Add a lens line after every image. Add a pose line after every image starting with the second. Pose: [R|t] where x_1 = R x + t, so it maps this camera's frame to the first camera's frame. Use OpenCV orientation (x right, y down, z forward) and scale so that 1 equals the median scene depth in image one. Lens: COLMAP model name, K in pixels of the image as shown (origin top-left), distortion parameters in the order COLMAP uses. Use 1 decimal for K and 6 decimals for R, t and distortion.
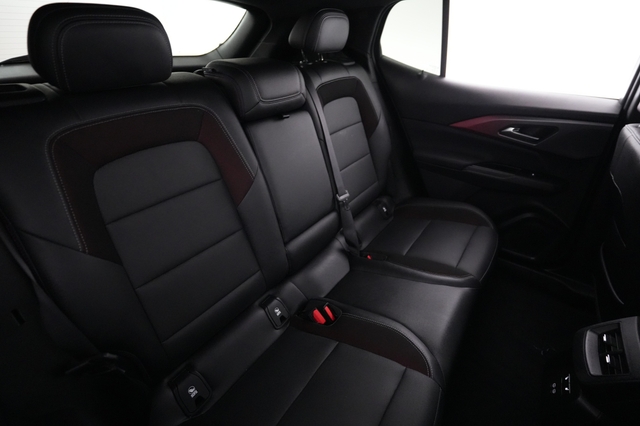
lens RADIAL K [[295.5, 0, 320.0], [0, 295.5, 213.0], [0, 0, 1]] dist [0.001259, 0.000307]
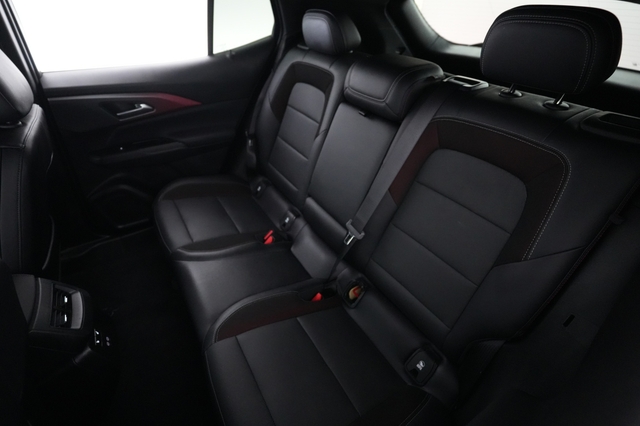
lens RADIAL K [[318.7, 0, 320.0], [0, 318.7, 213.0], [0, 0, 1]] dist [-0.002357, -0.000478]
pose [[-0.383698, 0.488783, -0.783497, 1.092921], [-0.506242, 0.598252, 0.621138, -0.798679], [0.772331, 0.634969, 0.017895, 1.195934]]
